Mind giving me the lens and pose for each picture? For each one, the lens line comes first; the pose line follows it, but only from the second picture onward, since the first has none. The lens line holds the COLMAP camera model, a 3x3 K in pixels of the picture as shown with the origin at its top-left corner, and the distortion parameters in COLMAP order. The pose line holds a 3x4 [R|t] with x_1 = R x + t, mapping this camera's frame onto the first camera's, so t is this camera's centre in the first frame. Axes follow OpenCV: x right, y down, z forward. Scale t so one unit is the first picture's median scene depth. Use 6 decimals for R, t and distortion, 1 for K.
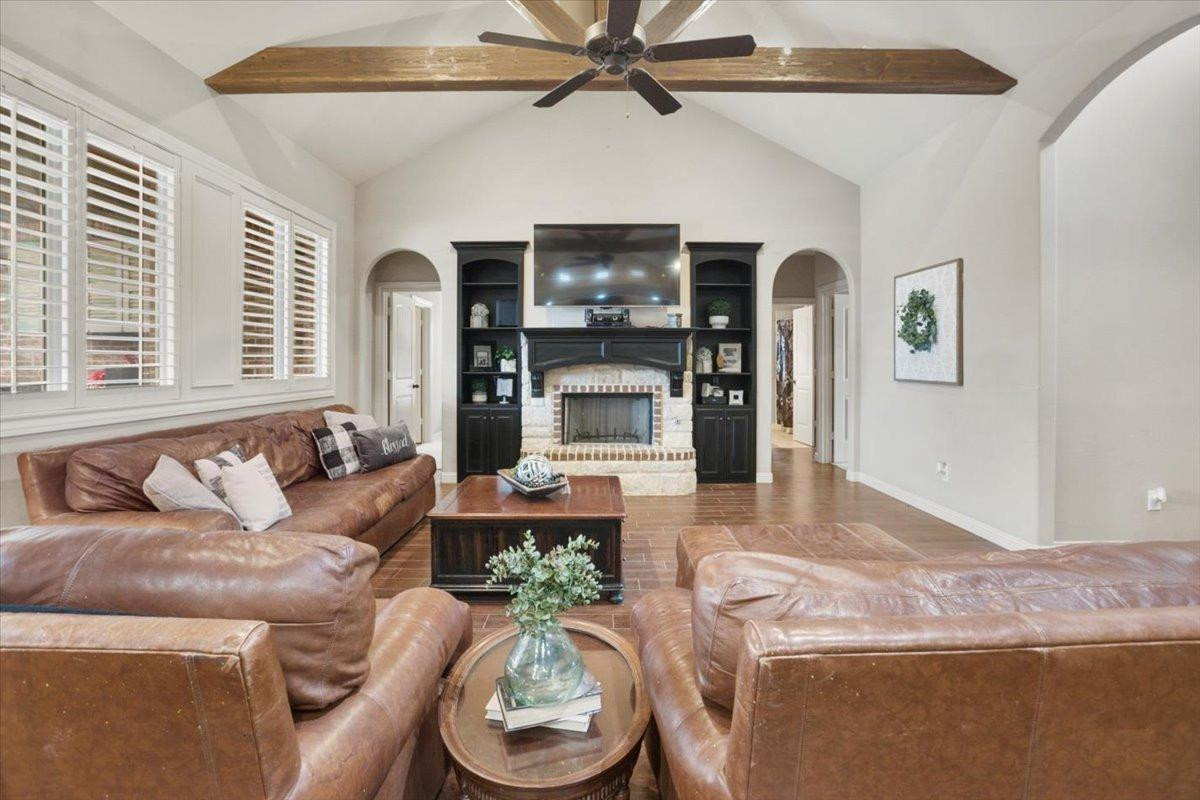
lens RADIAL K [[571.1, 0, 585.1], [0, 571.1, 360.0], [0, 0, 1]] dist [-0.029646, 0.006323]
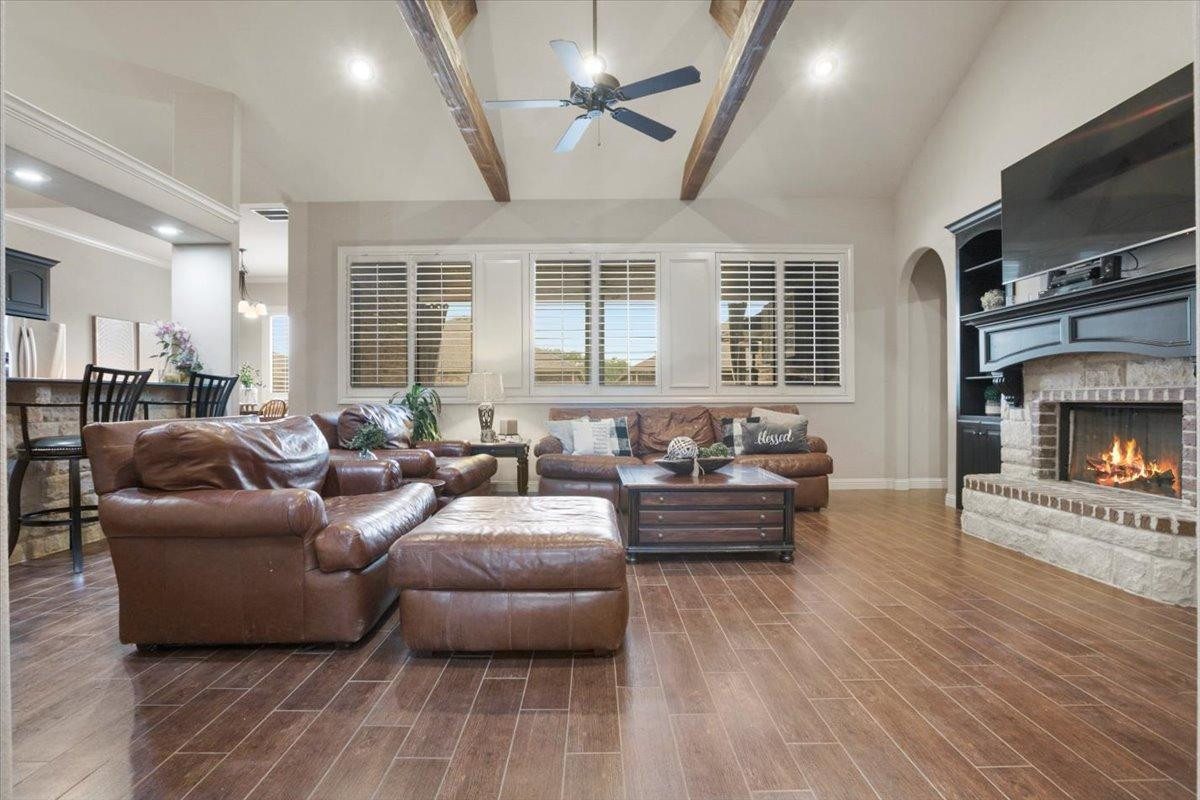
lens RADIAL K [[571.1, 0, 592.1], [0, 571.1, 402.8], [0, 0, 1]] dist [-0.029646, 0.006323]
pose [[0.002683, 0.004928, -0.999984, 0.620285], [0.008634, 0.999950, 0.004951, 0.050986], [0.999959, -0.008647, 0.002641, 0.465985]]
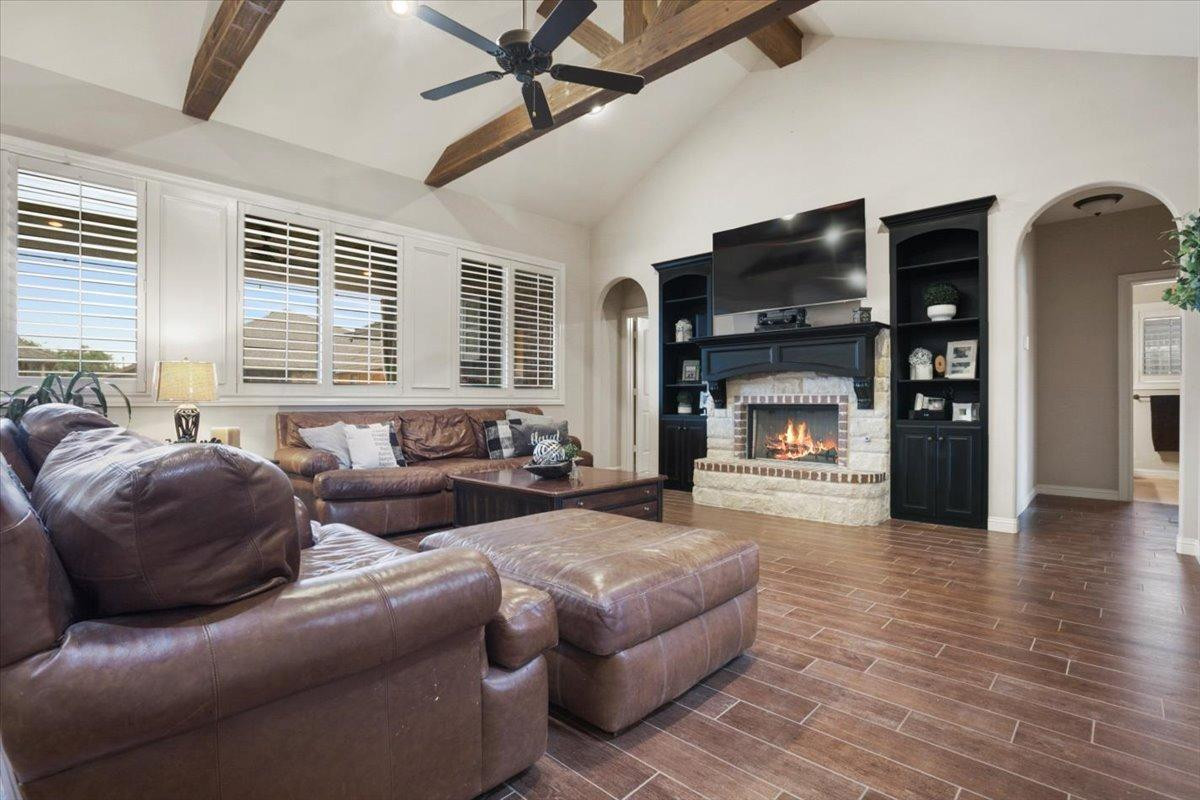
lens RADIAL K [[571.1, 0, 606.2], [0, 571.1, 401.9], [0, 0, 1]] dist [-0.029646, 0.006323]
pose [[0.733045, -0.000114, -0.680180, 0.440418], [0.003476, 0.999988, 0.003579, 0.050012], [0.680171, -0.004988, 0.733037, 0.145864]]
